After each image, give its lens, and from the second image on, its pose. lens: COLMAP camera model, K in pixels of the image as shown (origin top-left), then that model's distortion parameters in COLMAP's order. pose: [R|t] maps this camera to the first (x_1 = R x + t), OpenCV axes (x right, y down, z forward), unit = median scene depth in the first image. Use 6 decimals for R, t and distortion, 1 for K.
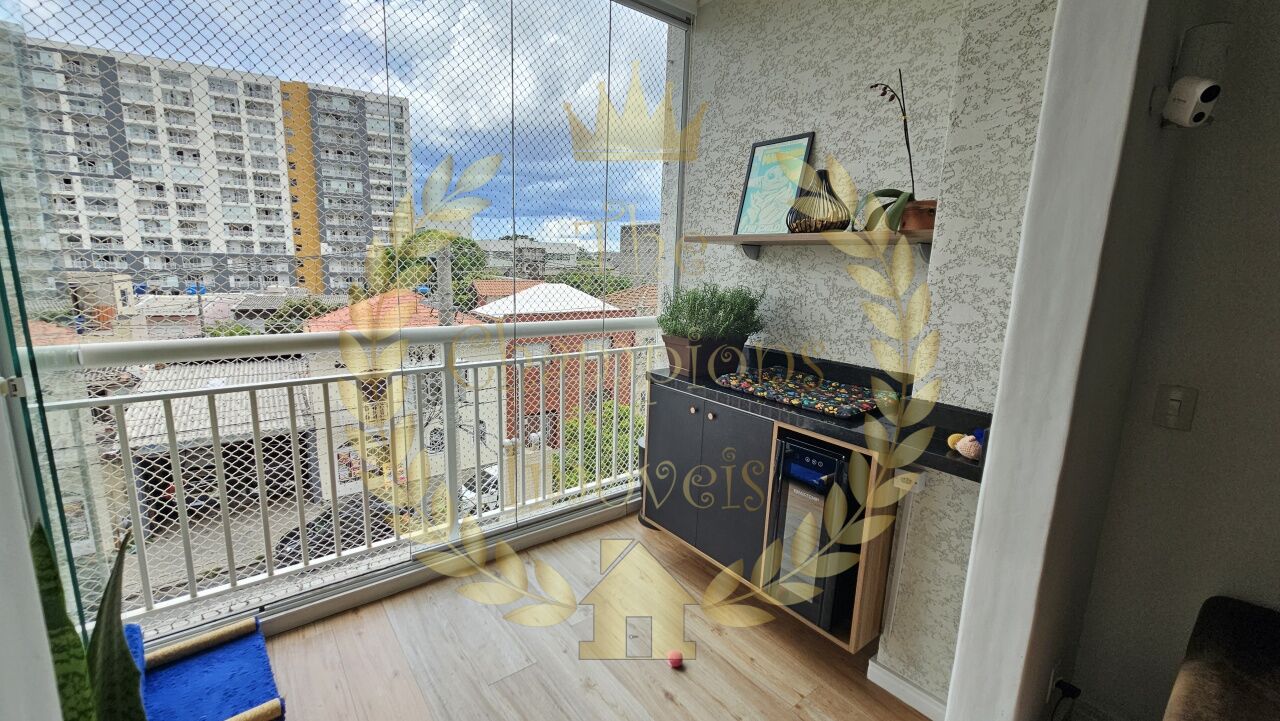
lens RADIAL K [[523.6, 0, 639.8], [0, 523.6, 360.4], [0, 0, 1]] dist [0.000988, 0.000189]
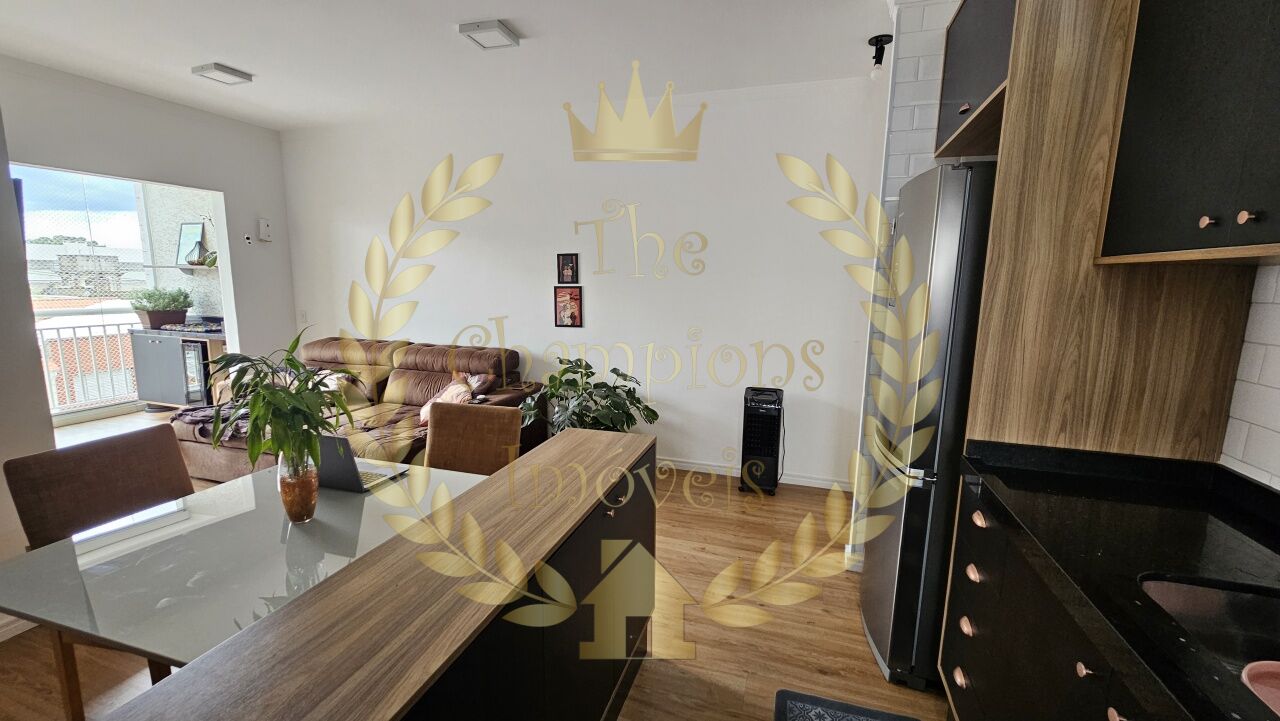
lens RADIAL K [[523.9, 0, 636.5], [0, 523.9, 361.3], [0, 0, 1]] dist [0.001646, 0.000894]
pose [[0.830731, -0.104131, 0.546849, 0.534716], [0.112050, 0.993521, 0.018969, 0.332871], [-0.545281, 0.045517, 0.837017, -1.845383]]
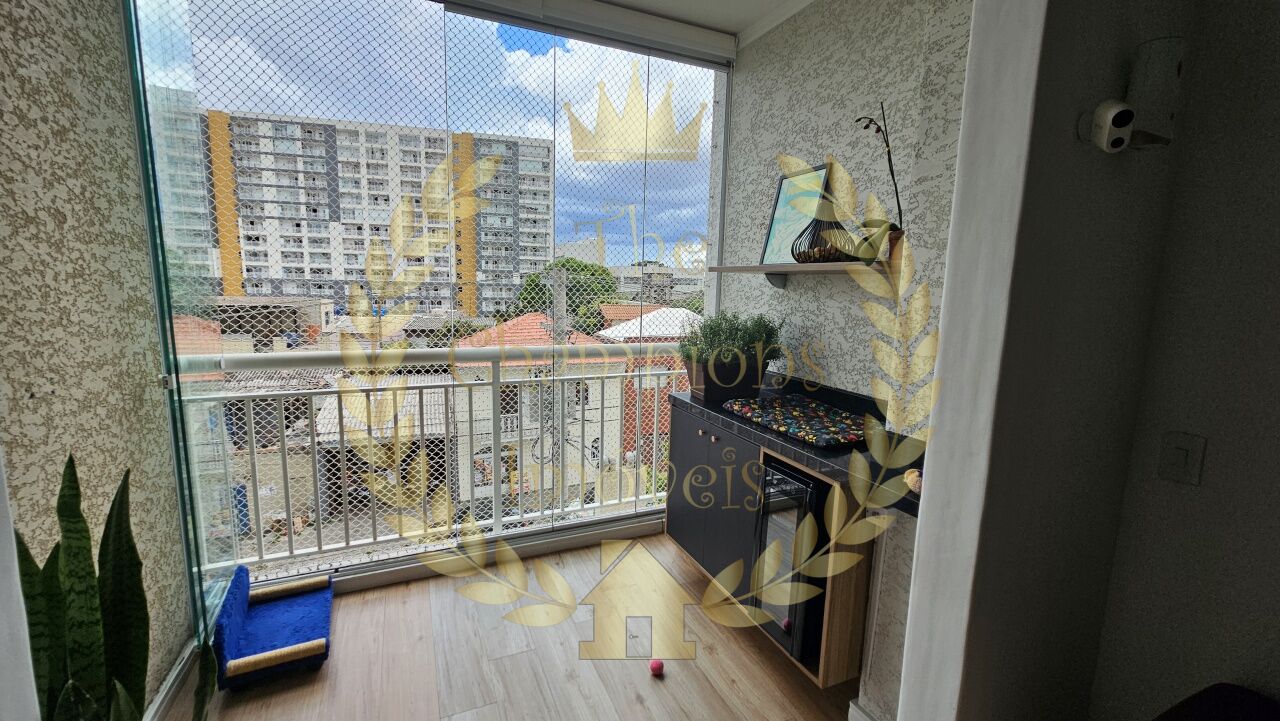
lens RADIAL K [[523.9, 0, 636.5], [0, 523.9, 361.3], [0, 0, 1]] dist [0.001646, 0.000894]
pose [[0.969440, 0.028370, -0.243681, 0.201253], [-0.039109, 0.998460, -0.039345, -0.000448], [0.242189, 0.047673, 0.969057, -0.045138]]
